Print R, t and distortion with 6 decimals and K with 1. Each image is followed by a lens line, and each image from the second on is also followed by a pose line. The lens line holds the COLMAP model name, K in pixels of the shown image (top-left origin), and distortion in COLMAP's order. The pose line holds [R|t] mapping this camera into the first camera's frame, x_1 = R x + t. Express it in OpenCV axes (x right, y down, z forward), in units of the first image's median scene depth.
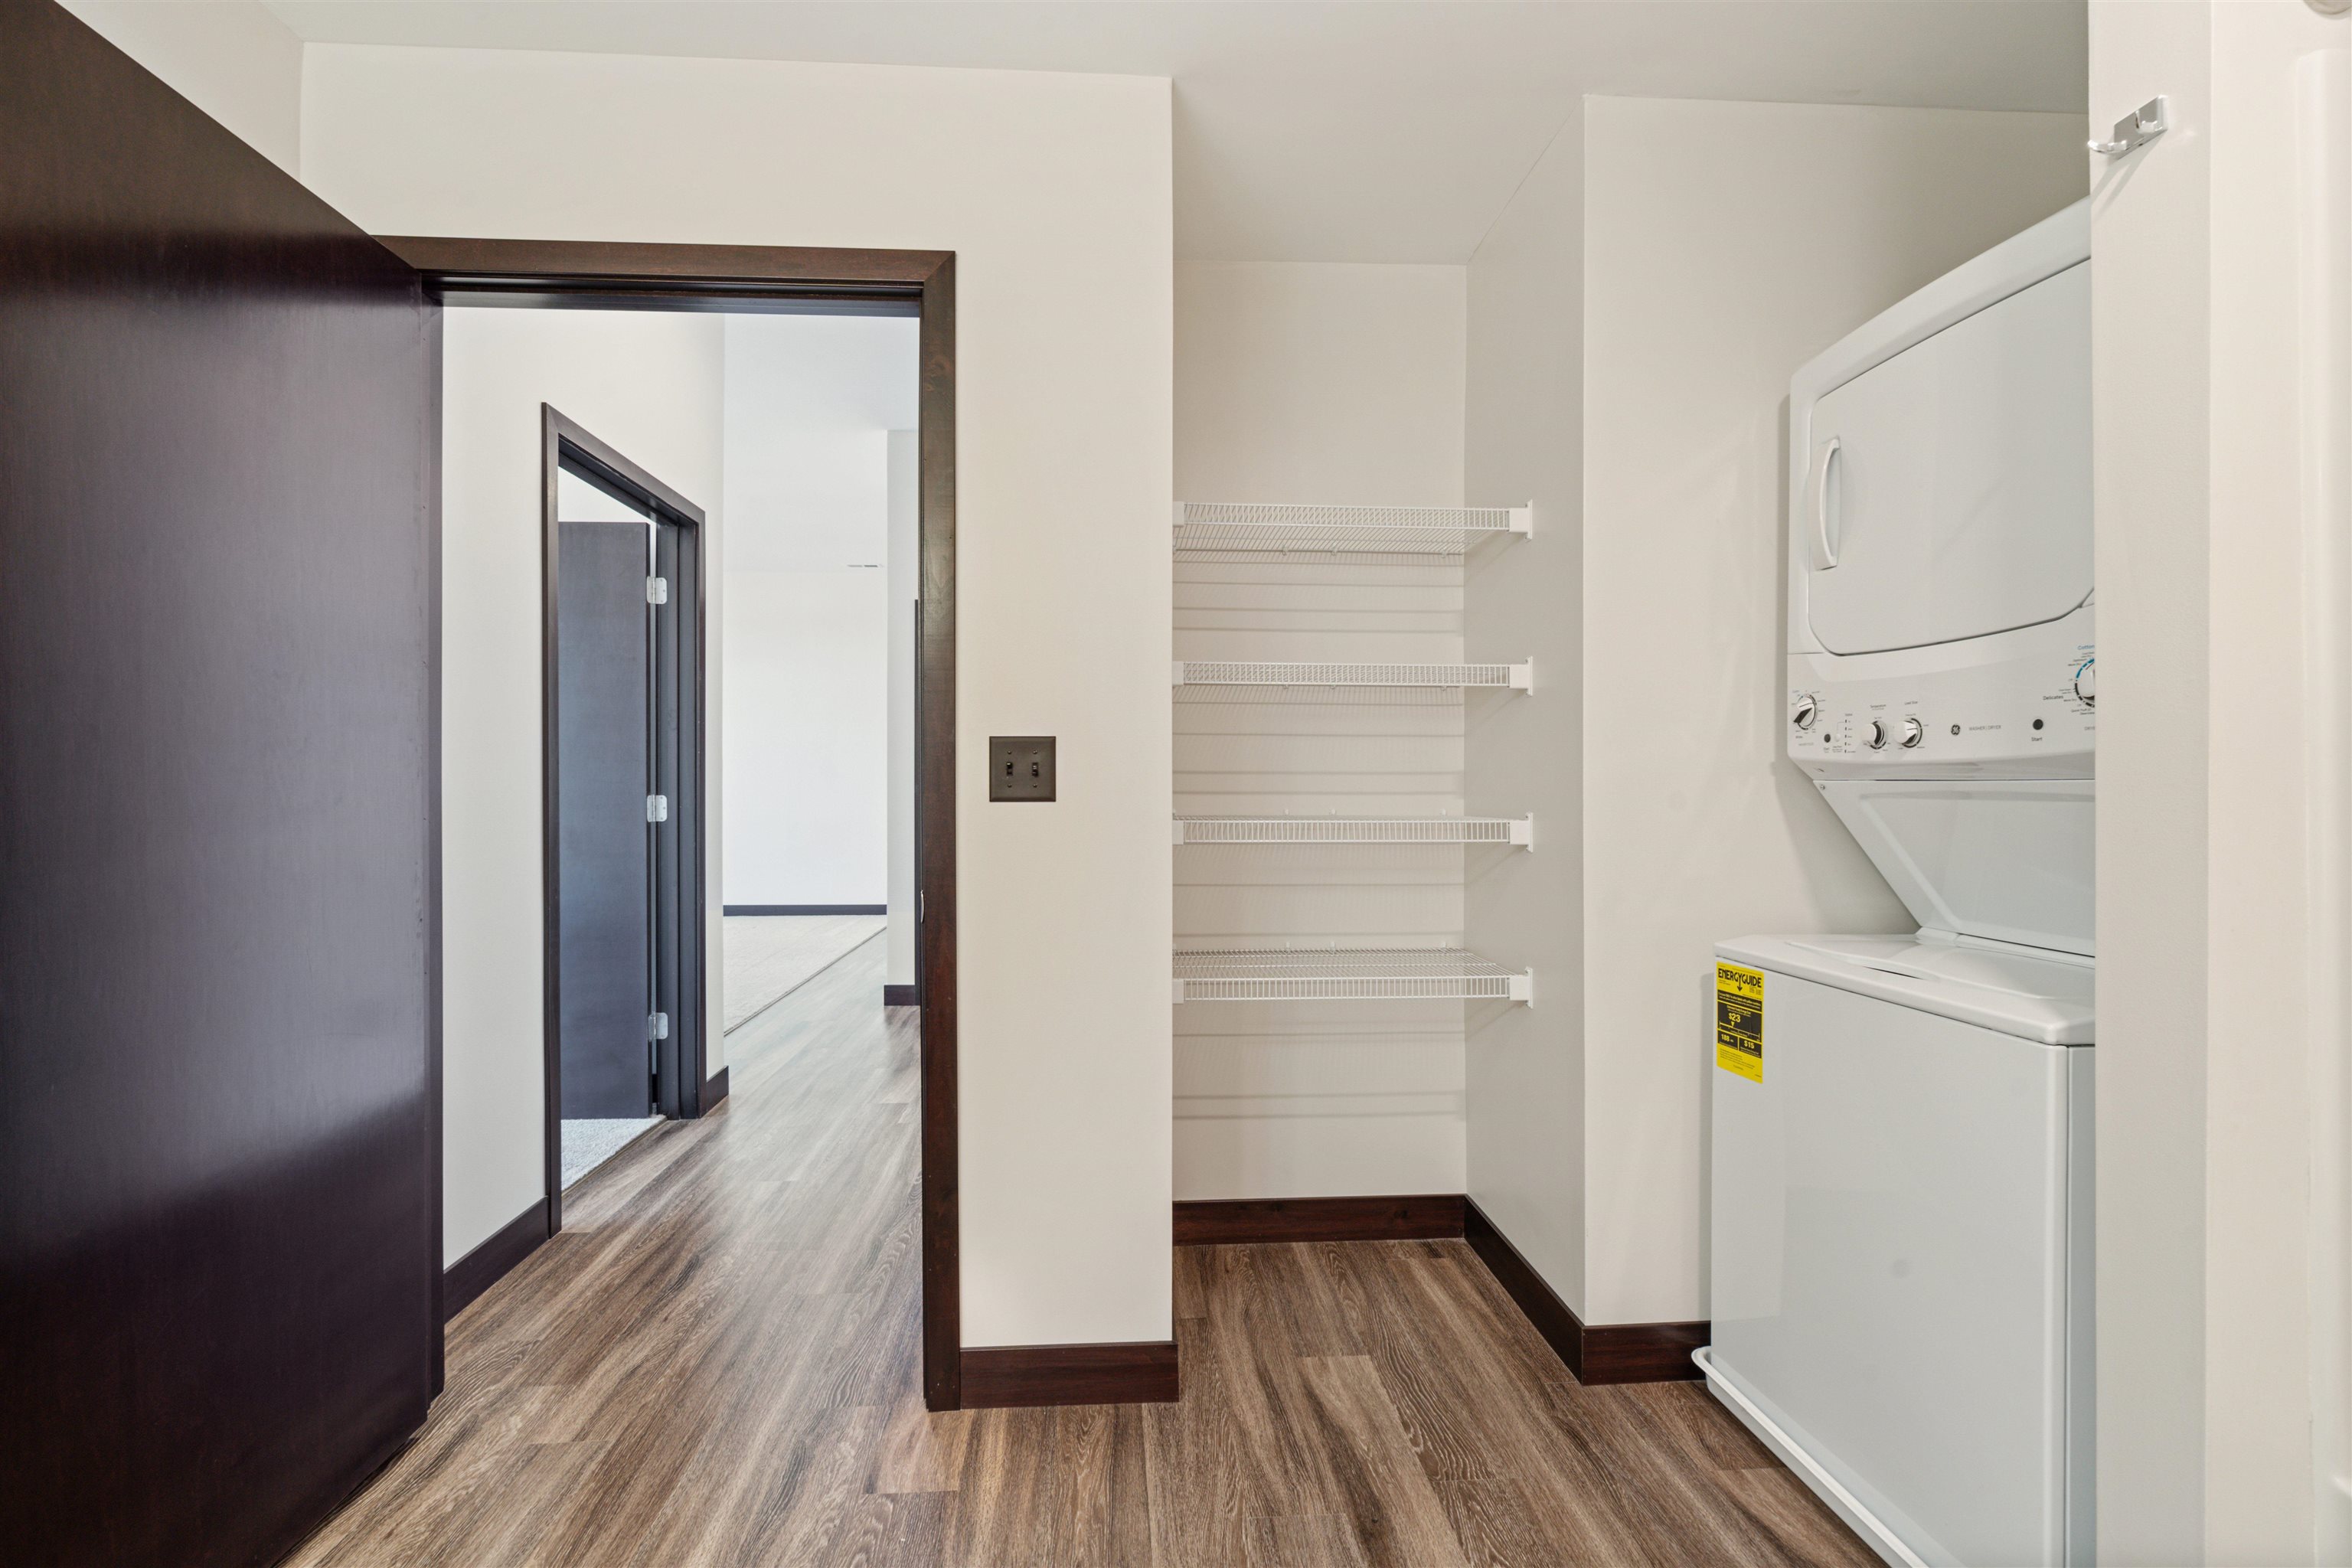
lens RADIAL K [[1071.7, 0, 1176.2], [0, 1071.7, 787.9], [0, 0, 1]] dist [-0.001807, -0.000169]
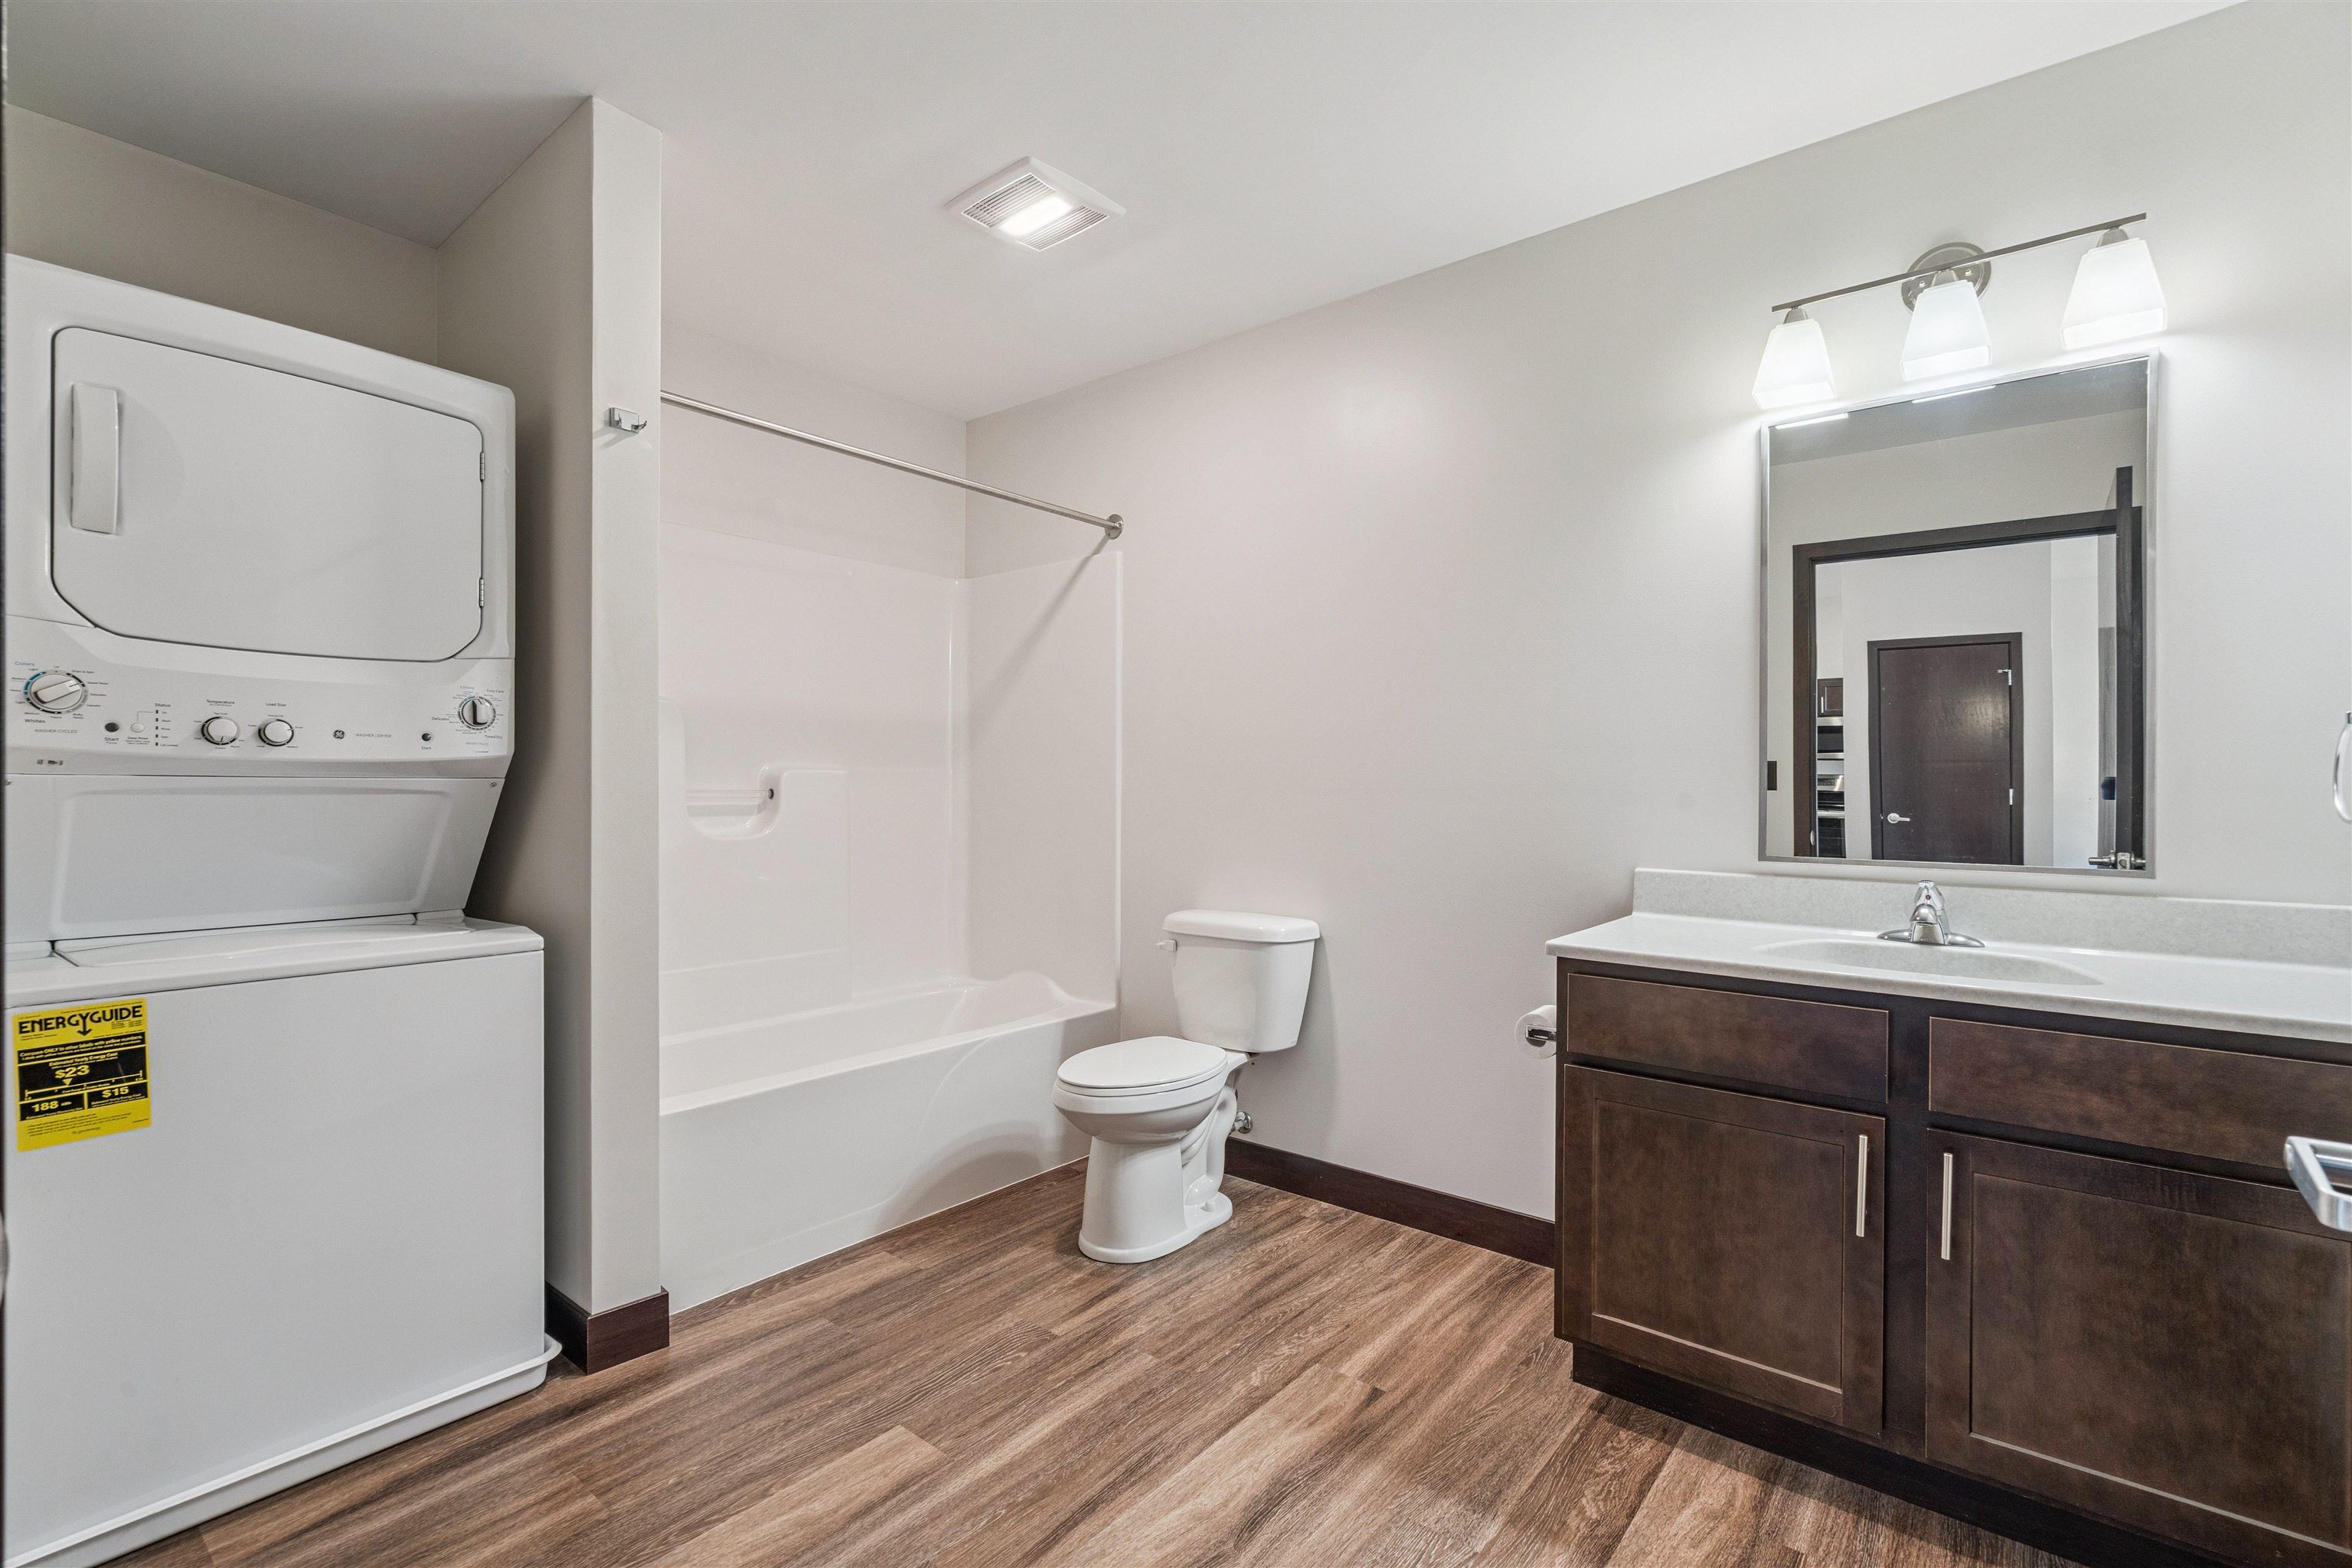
lens RADIAL K [[1071.7, 0, 1178.5], [0, 1071.7, 784.6], [0, 0, 1]] dist [-0.001807, -0.000169]
pose [[-0.722372, -0.000131, 0.691505, -0.635643], [-0.000352, 1.000000, -0.000178, 0.000727], [-0.691505, -0.000372, -0.722372, 1.028135]]
